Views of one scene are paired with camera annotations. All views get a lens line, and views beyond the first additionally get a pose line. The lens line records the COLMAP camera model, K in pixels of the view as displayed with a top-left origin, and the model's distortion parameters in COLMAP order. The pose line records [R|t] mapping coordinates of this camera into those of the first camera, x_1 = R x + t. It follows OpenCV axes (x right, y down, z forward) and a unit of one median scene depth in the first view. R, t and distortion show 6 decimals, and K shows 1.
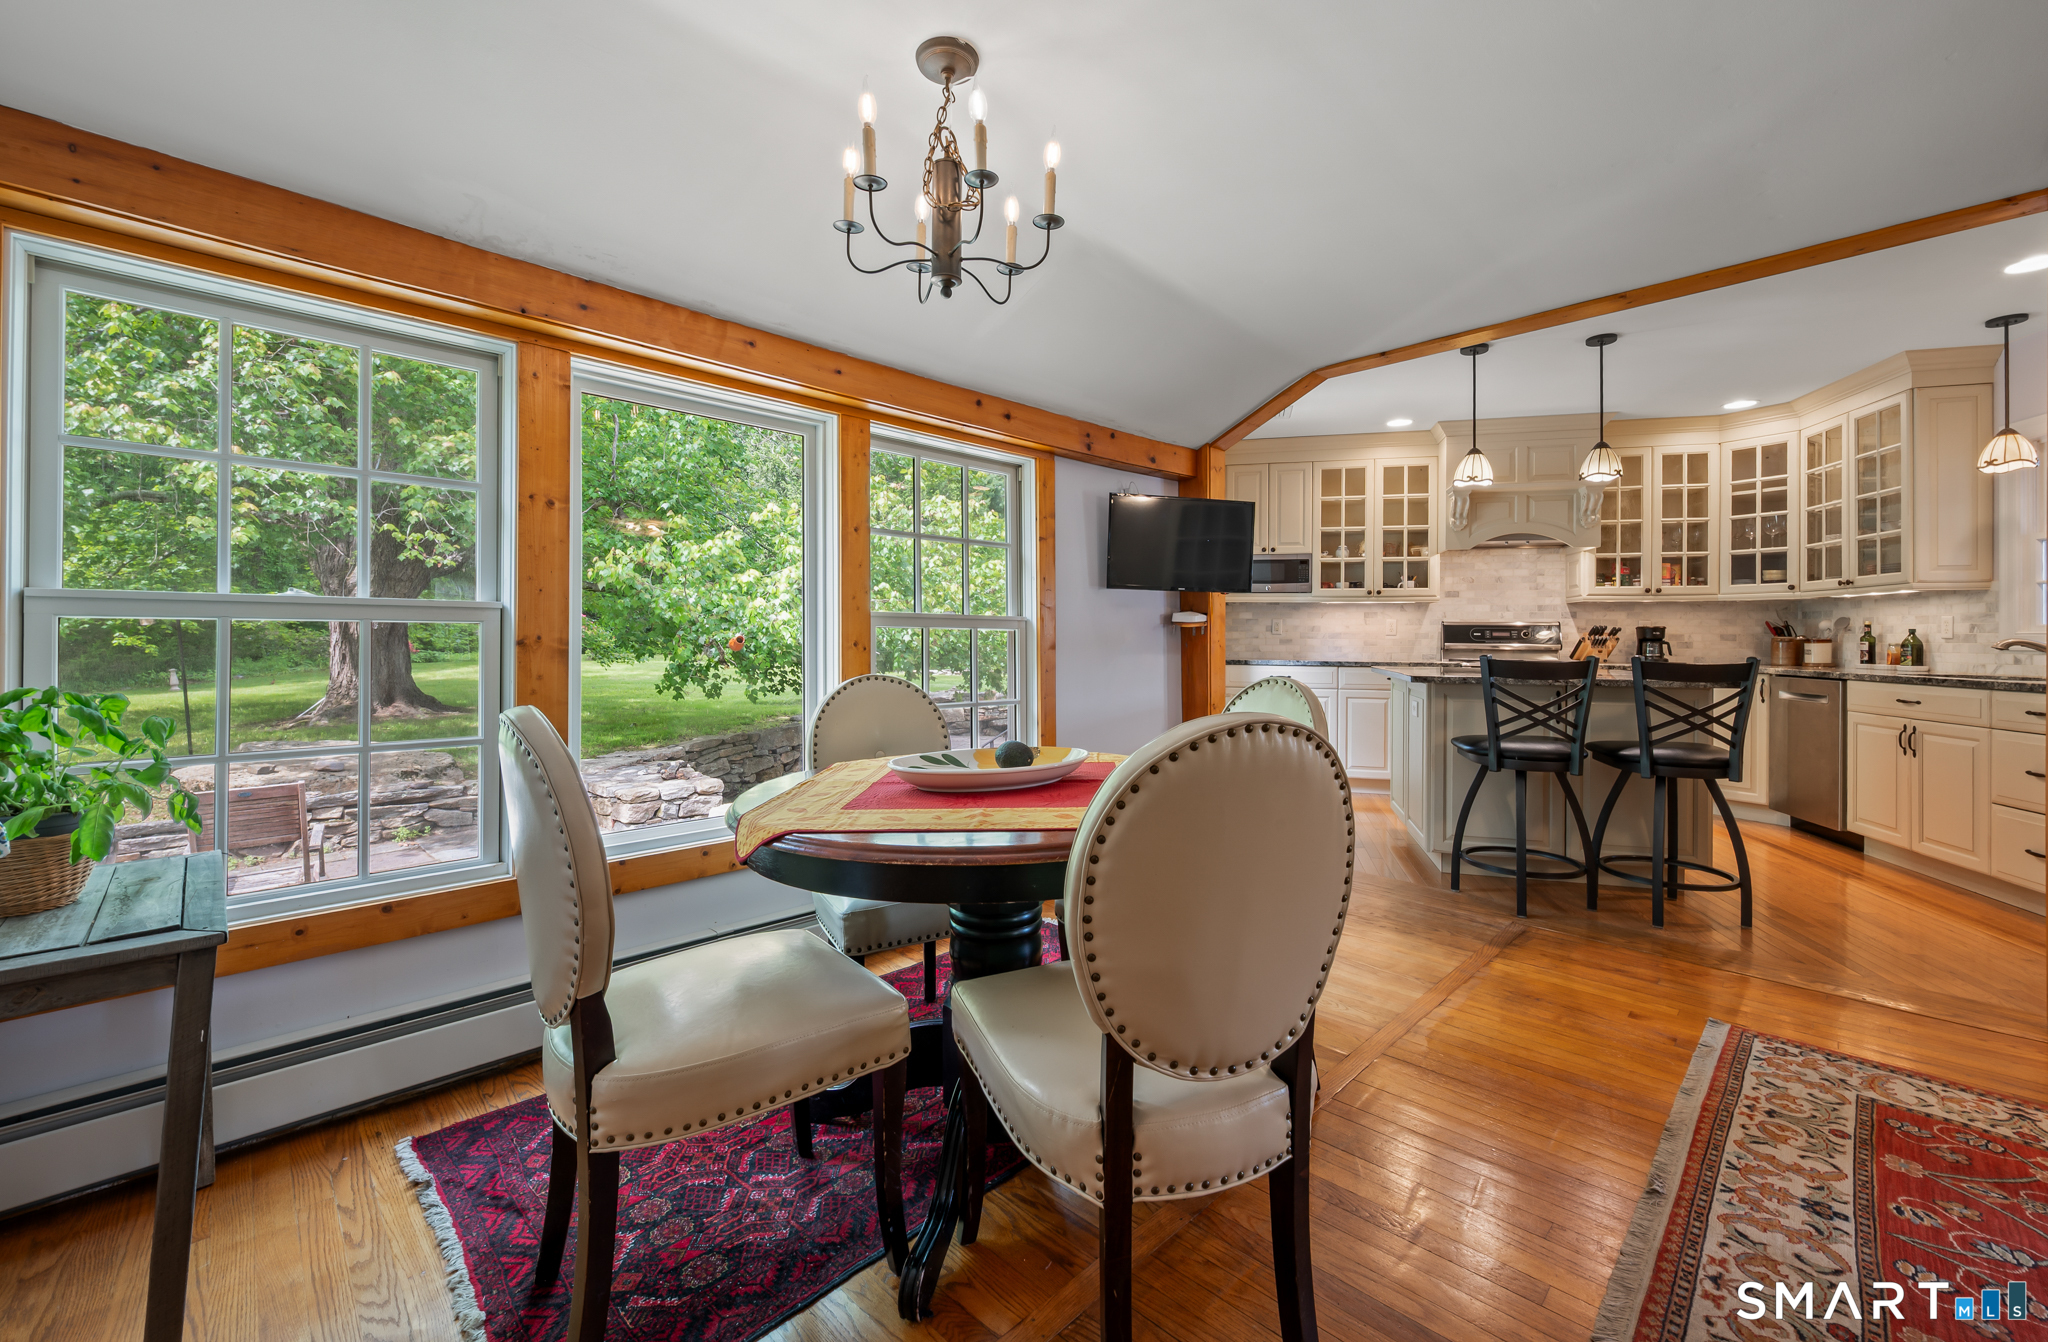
lens RADIAL K [[830.1, 0, 1030.6], [0, 830.1, 639.6], [0, 0, 1]] dist [-0.001346, 0.000188]
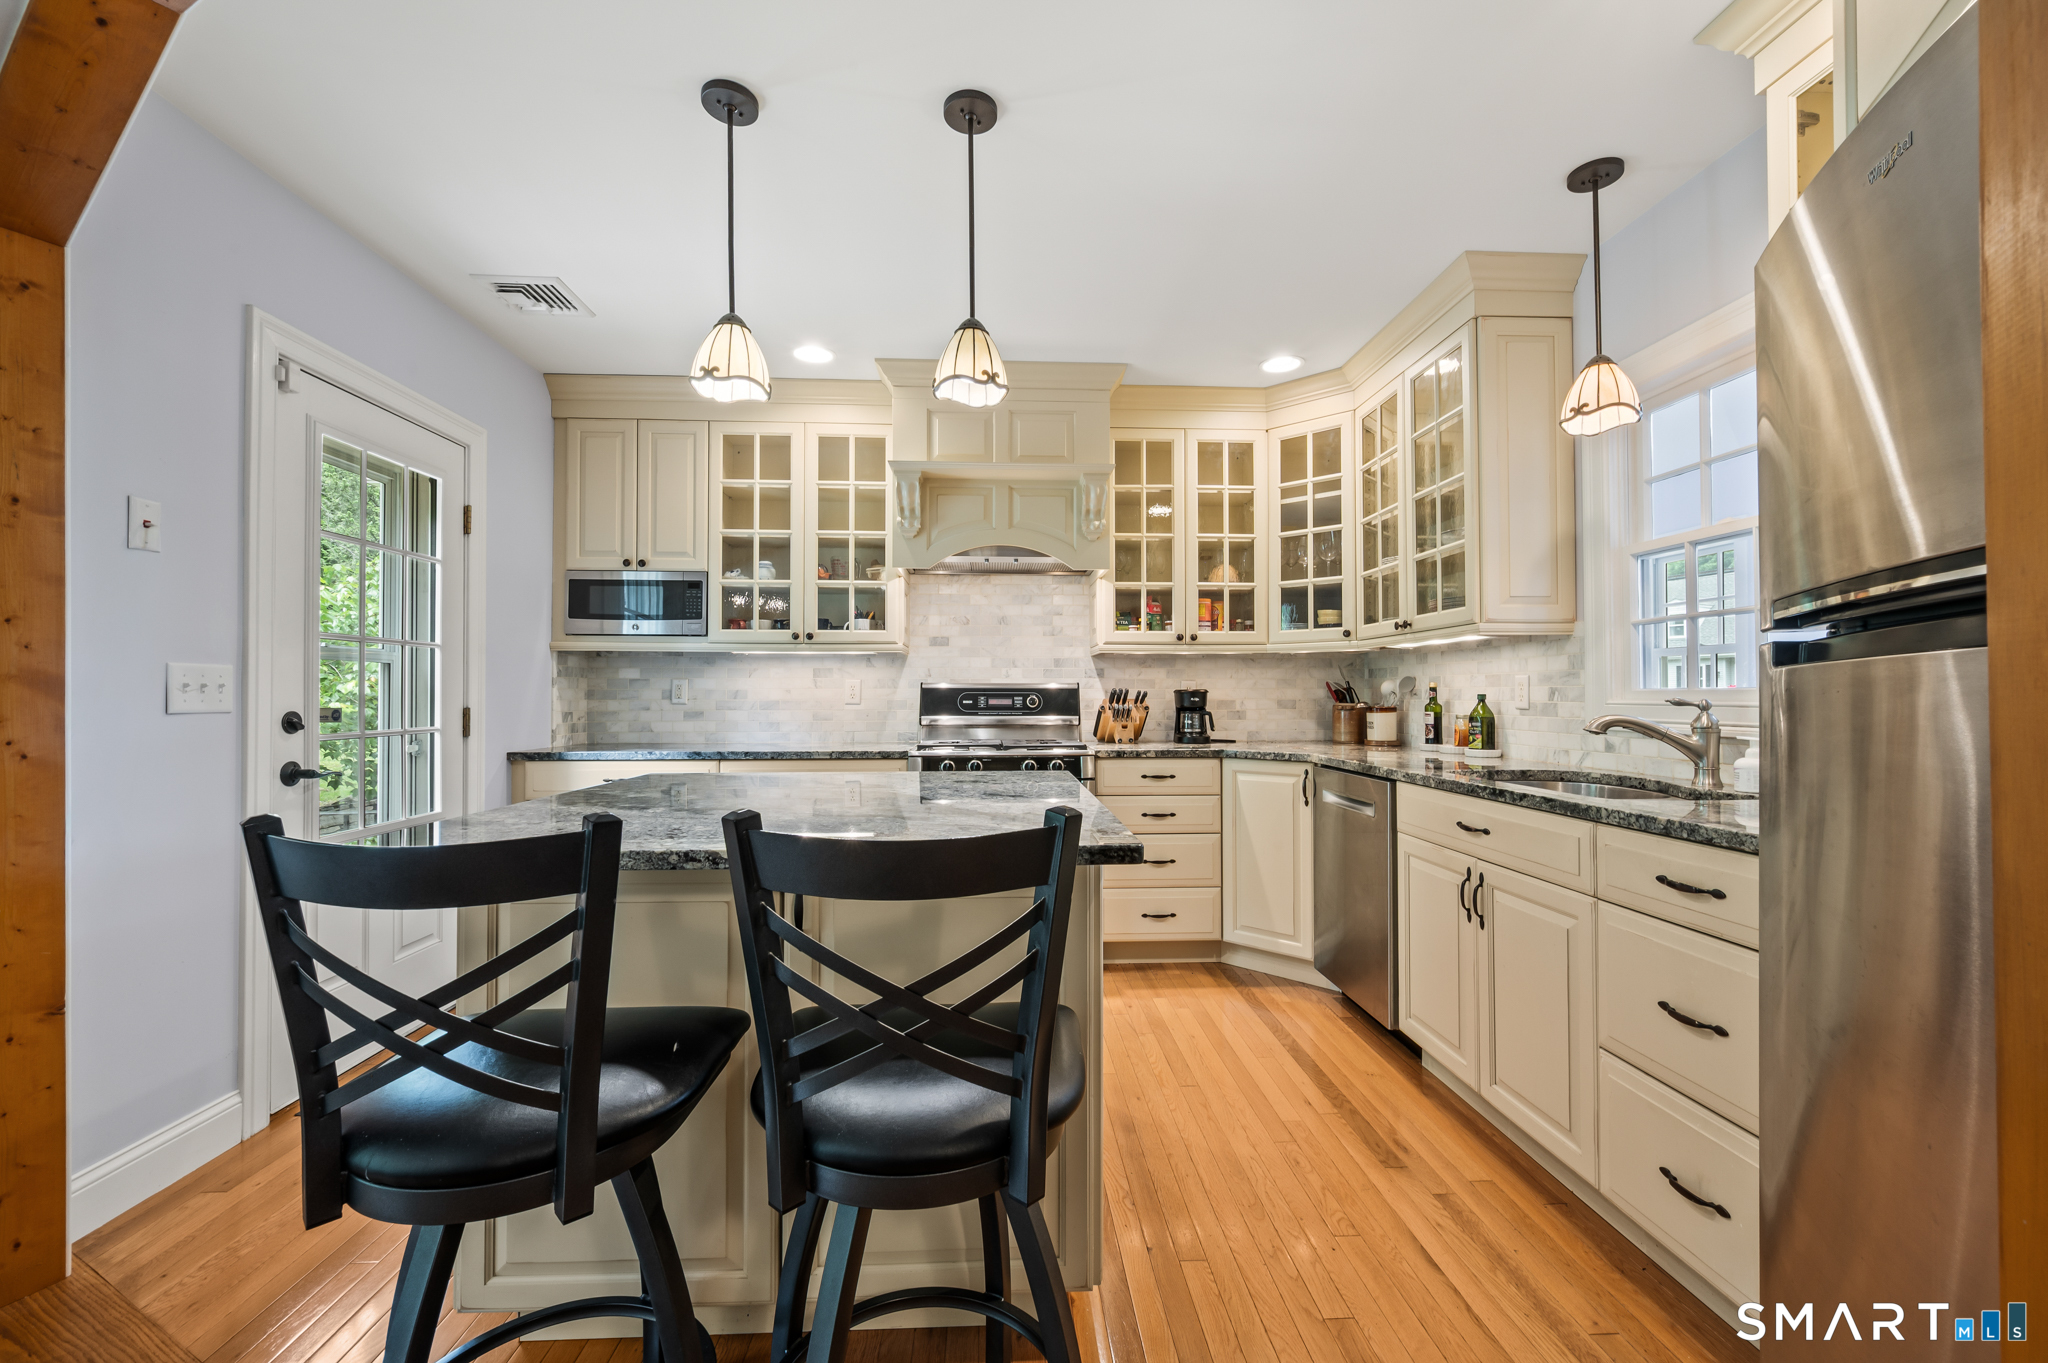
lens RADIAL K [[854.1, 0, 1020.8], [0, 854.1, 687.6], [0, 0, 1]] dist [-0.001877, -0.000462]
pose [[0.952192, -0.004259, 0.305470, 0.412628], [0.007764, 0.999917, -0.010259, -0.011879], [-0.305401, 0.012141, 0.952146, 0.378276]]
